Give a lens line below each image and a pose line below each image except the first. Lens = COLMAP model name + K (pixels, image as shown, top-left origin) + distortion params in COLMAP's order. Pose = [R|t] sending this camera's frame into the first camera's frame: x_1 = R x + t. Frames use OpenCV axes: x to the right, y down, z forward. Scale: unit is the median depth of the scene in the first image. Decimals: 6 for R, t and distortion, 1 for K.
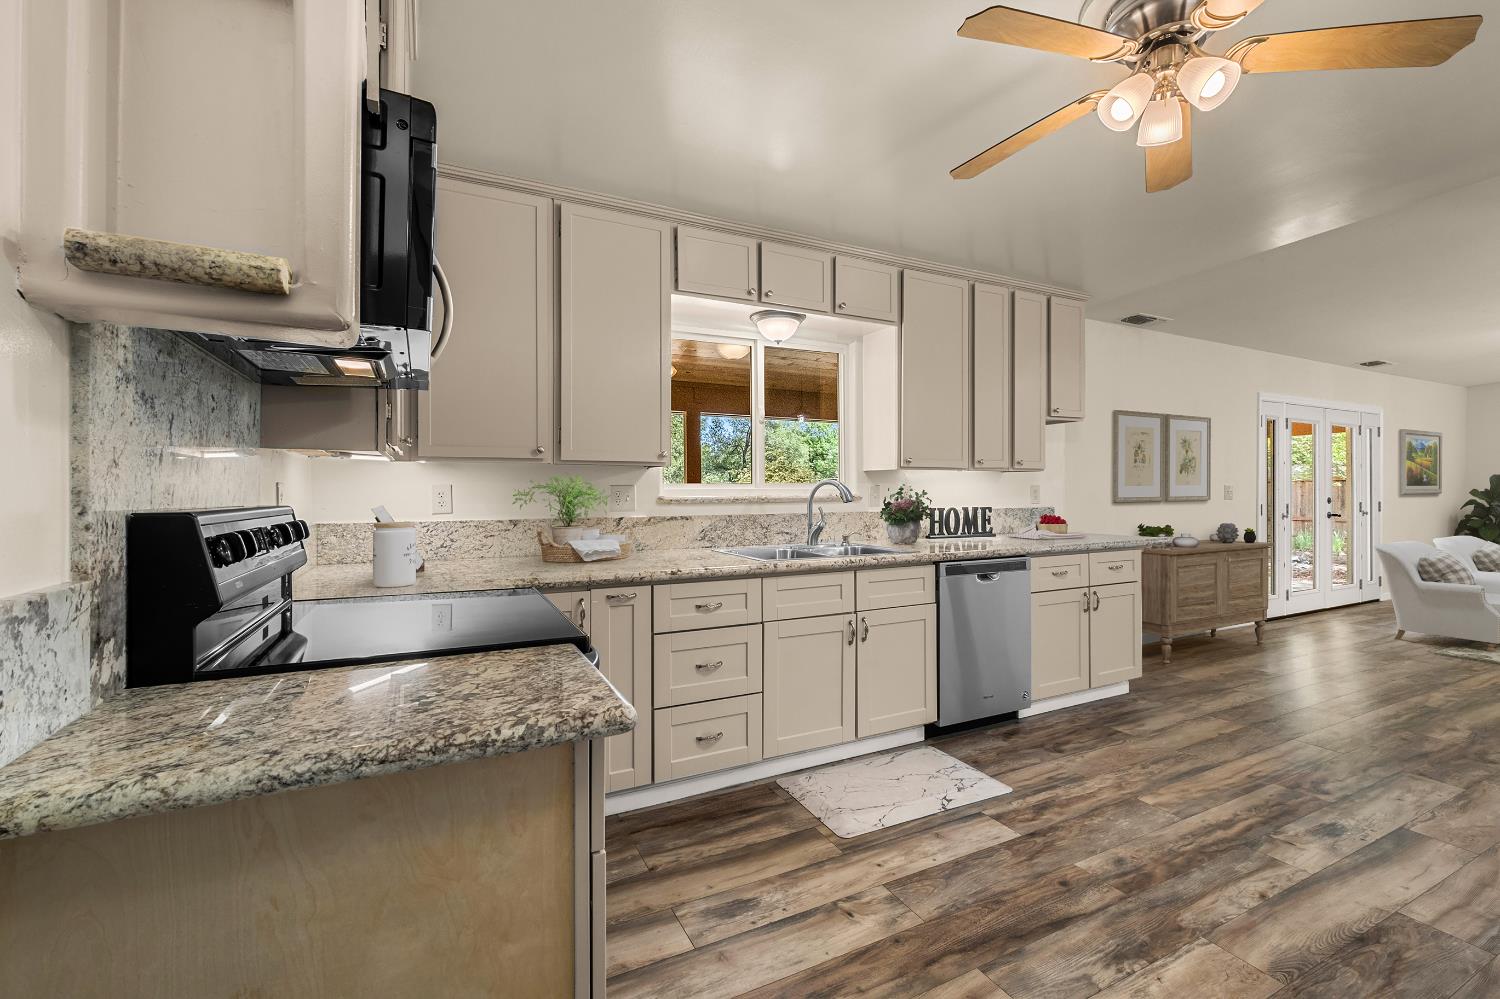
lens RADIAL K [[644.6, 0, 754.4], [0, 644.6, 491.6], [0, 0, 1]] dist [-0.006439, 0.000684]
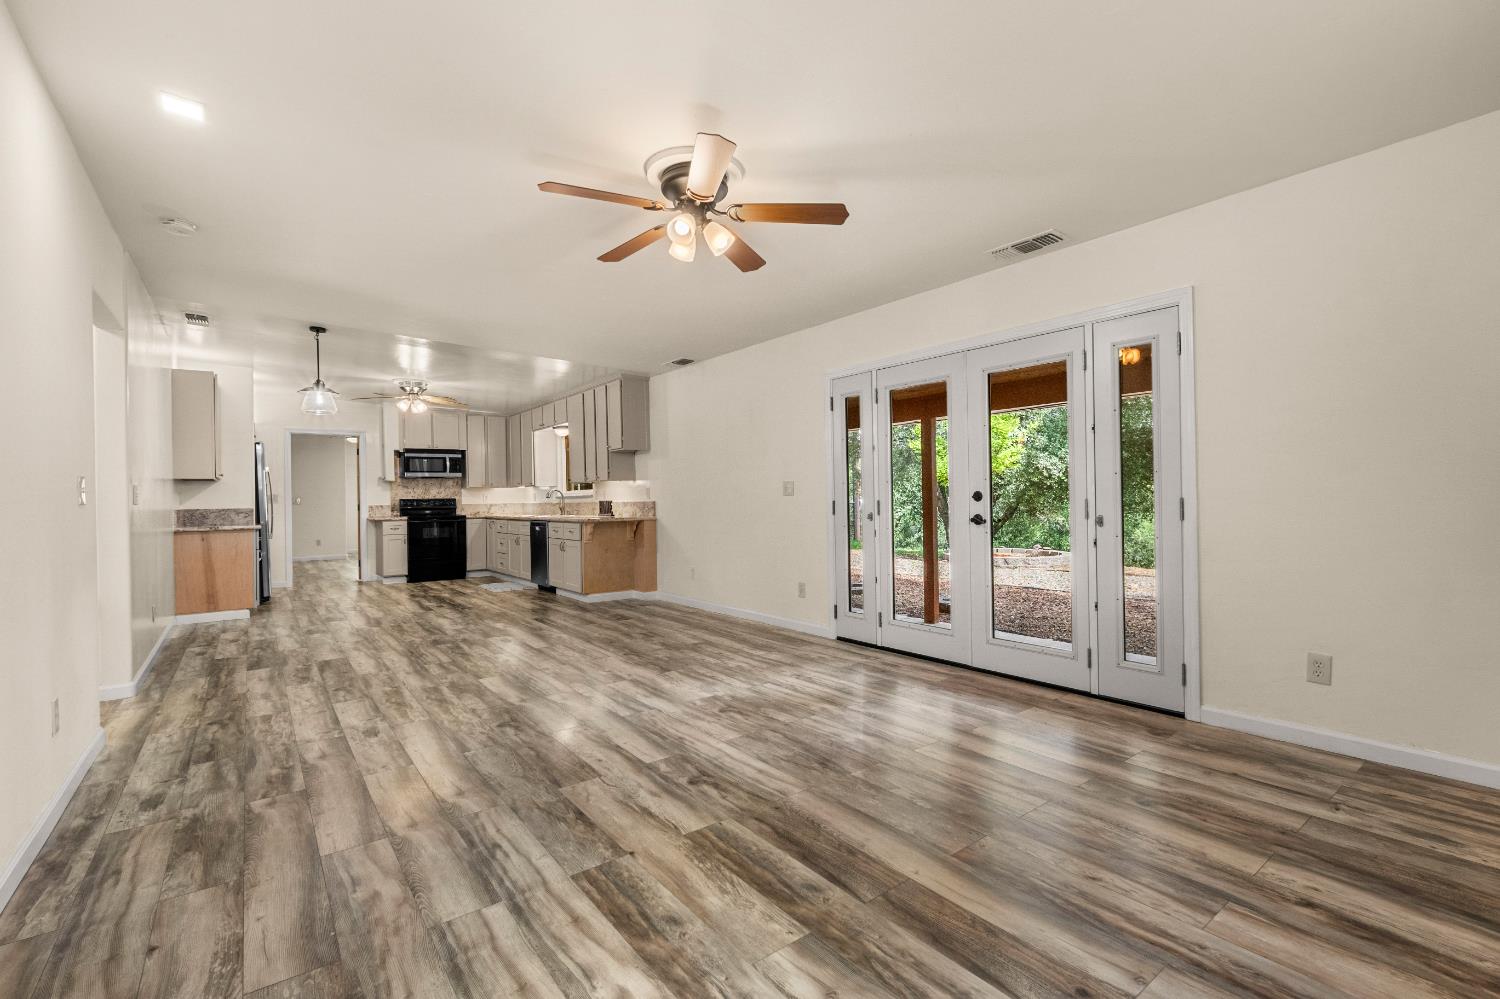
lens RADIAL K [[644.6, 0, 737.2], [0, 644.6, 511.9], [0, 0, 1]] dist [-0.006439, 0.000684]
pose [[0.177402, 0.021686, -0.983899, 4.020073], [0.015213, 0.999577, 0.024775, 0.026960], [0.984021, -0.019363, 0.176997, 1.794624]]
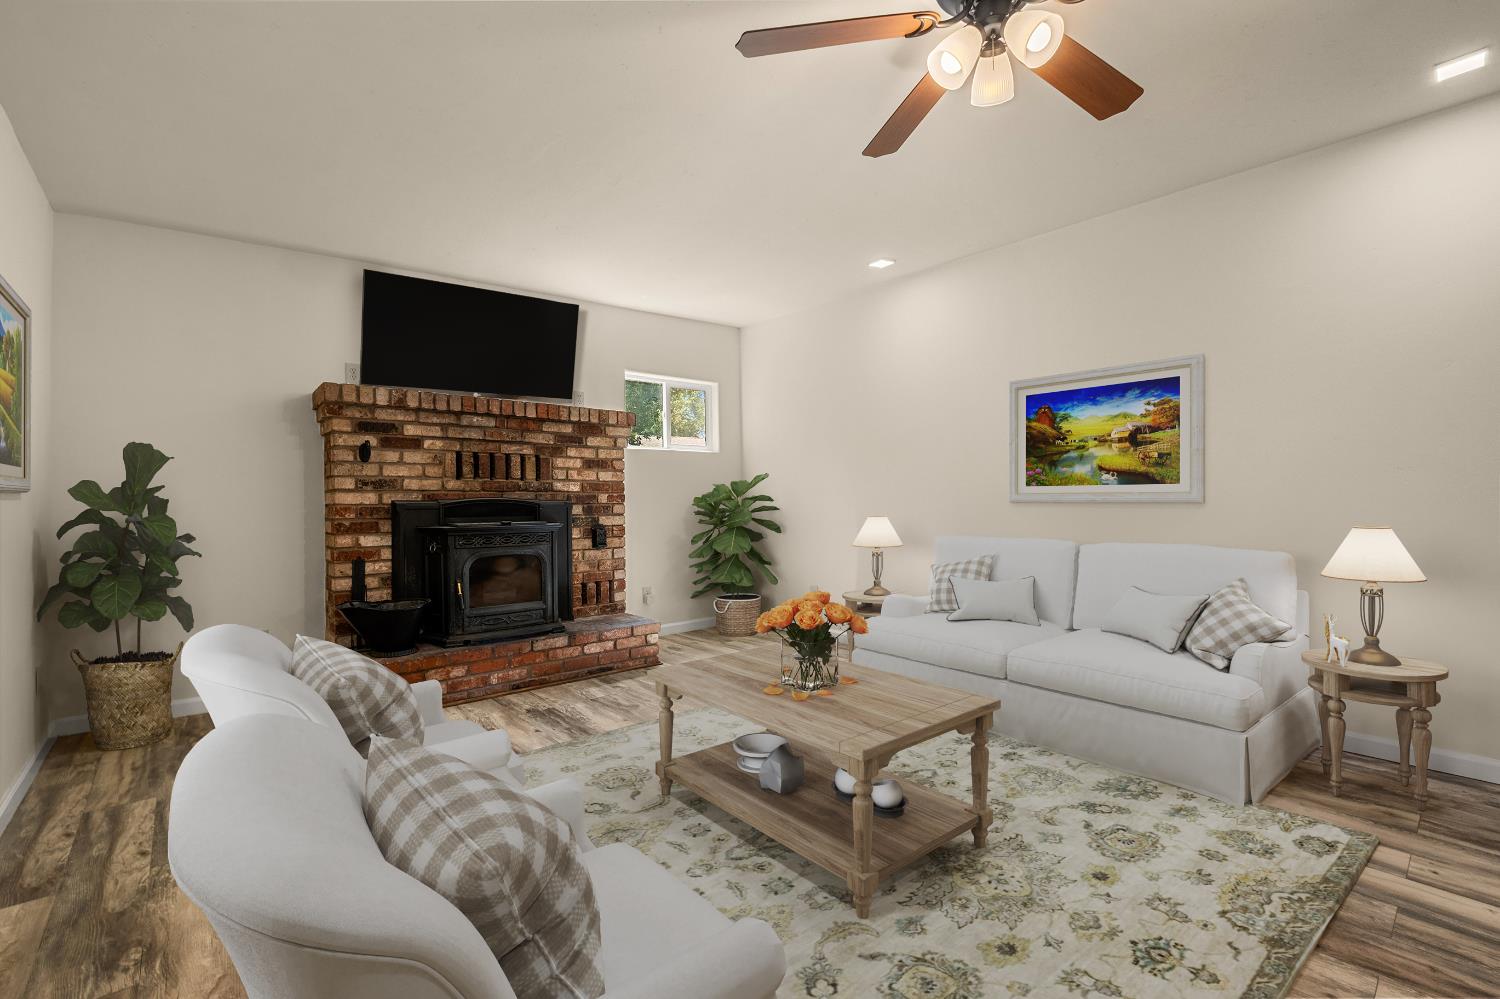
lens RADIAL K [[644.6, 0, 743.9], [0, 644.6, 501.6], [0, 0, 1]] dist [-0.006439, 0.000684]
pose [[-0.238269, 0.002889, 0.971195, 2.226536], [0.005900, 0.999981, -0.001527, 0.038470], [-0.971181, 0.005366, -0.238282, 2.382778]]
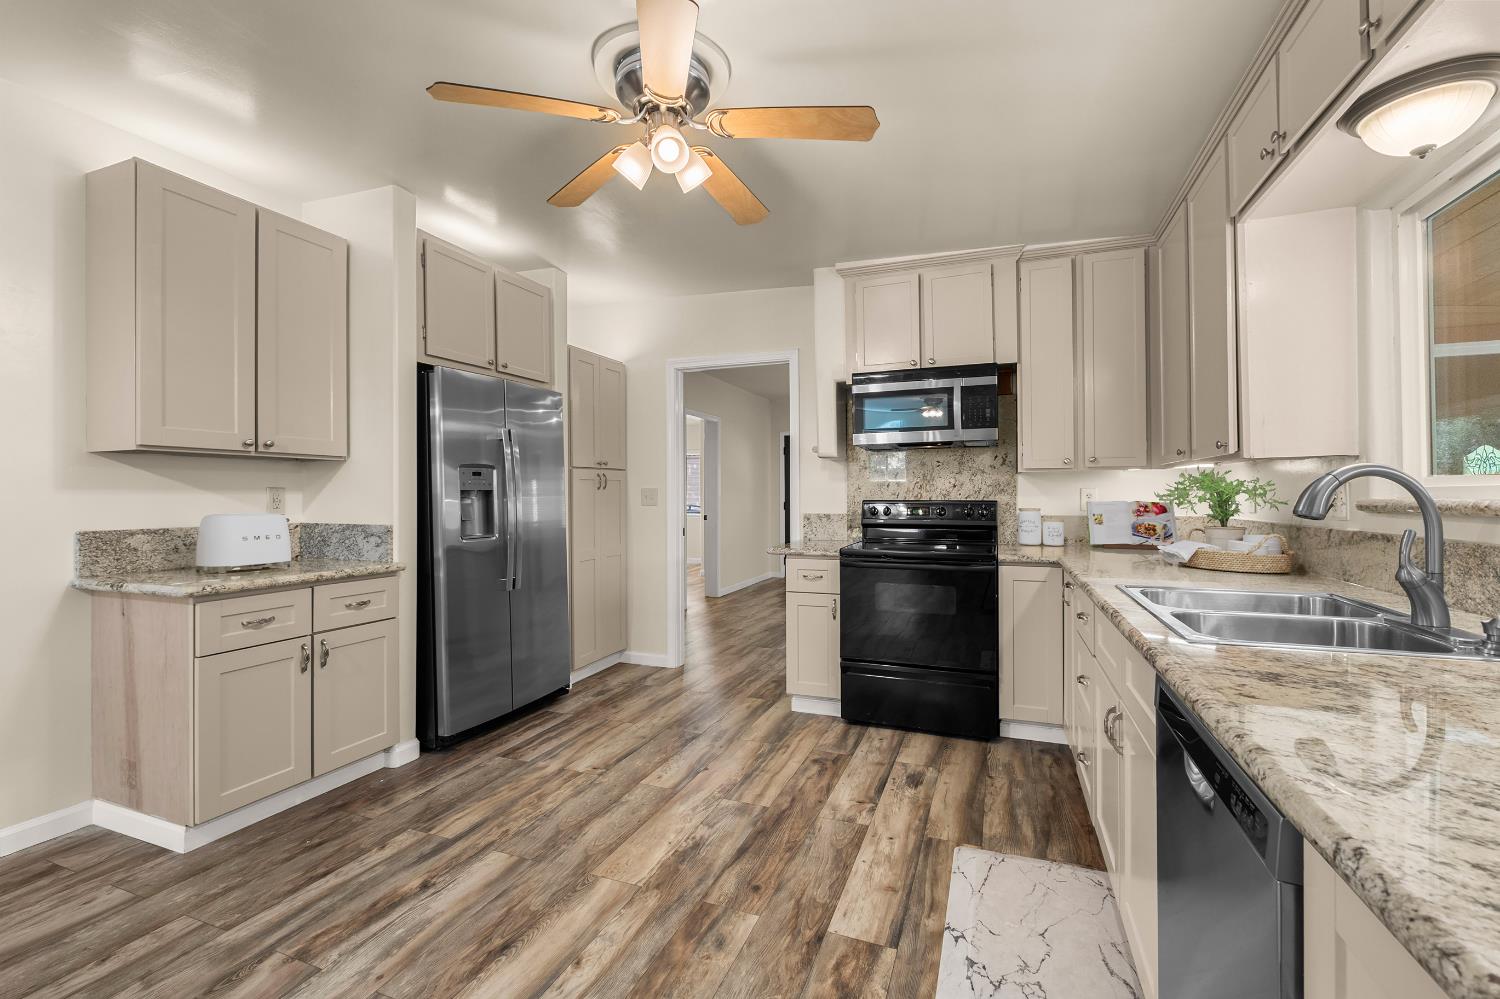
lens RADIAL K [[644.6, 0, 755.3], [0, 644.6, 489.7], [0, 0, 1]] dist [-0.006439, 0.000684]
pose [[-0.739089, 0.000847, -0.673607, 0.980502], [0.007843, 0.999942, -0.007349, -0.004128], [0.673562, -0.010715, -0.739053, 1.479369]]
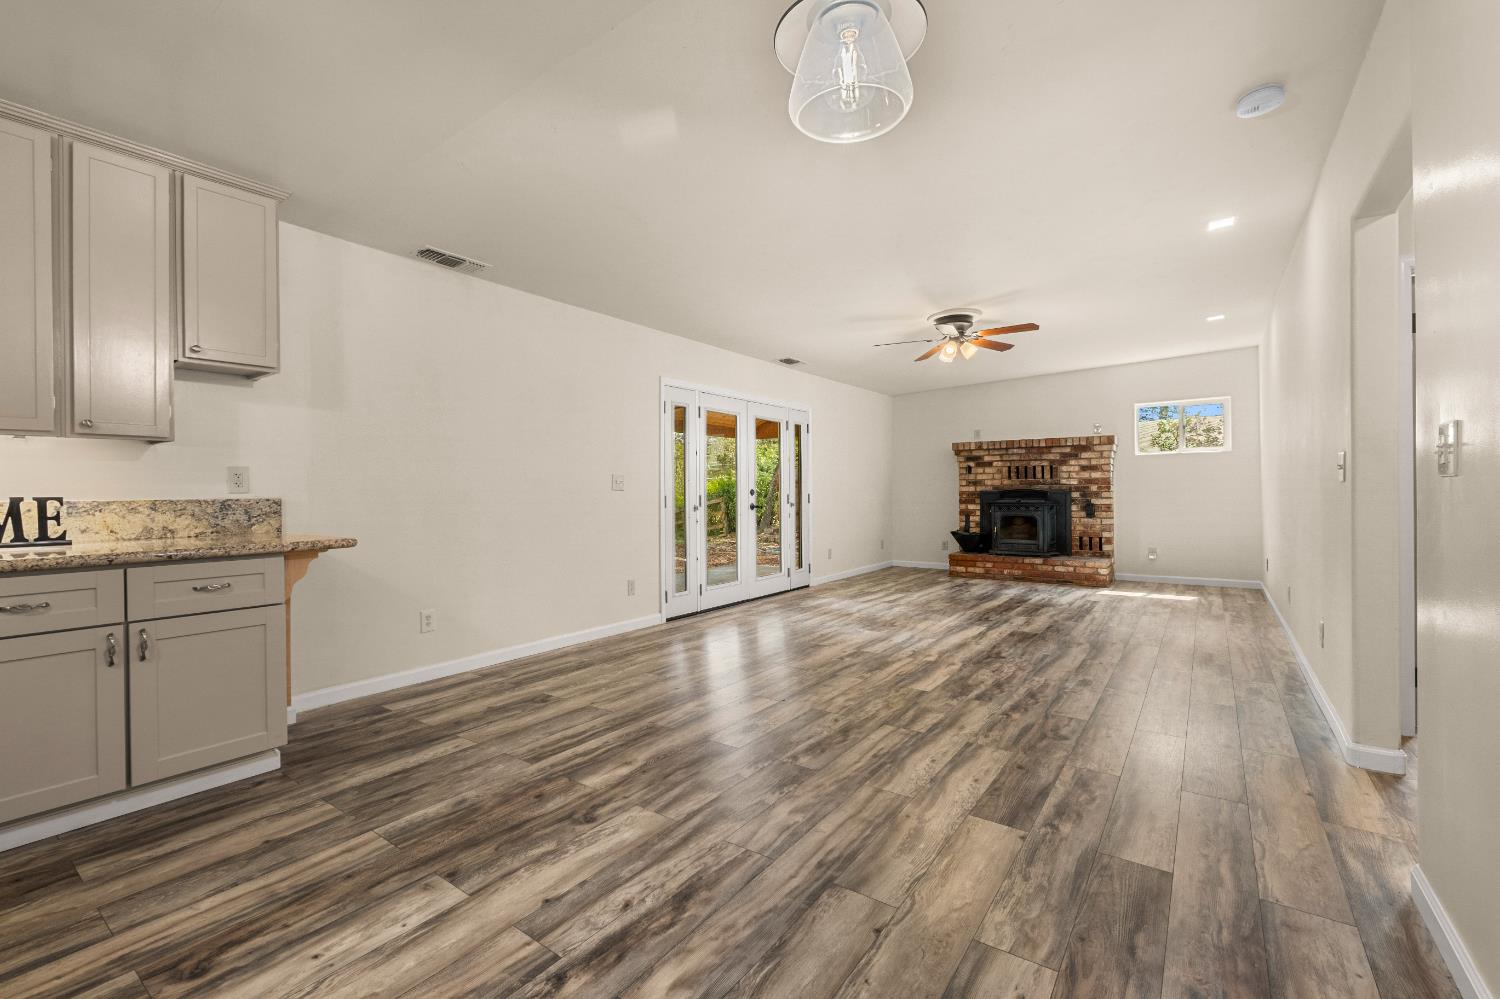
lens RADIAL K [[644.6, 0, 753.0], [0, 644.6, 490.3], [0, 0, 1]] dist [-0.006439, 0.000684]
pose [[0.884502, -0.001733, 0.466533, 1.160419], [0.003585, 0.999989, -0.003083, 0.038111], [-0.466522, 0.004400, 0.884499, 0.273013]]
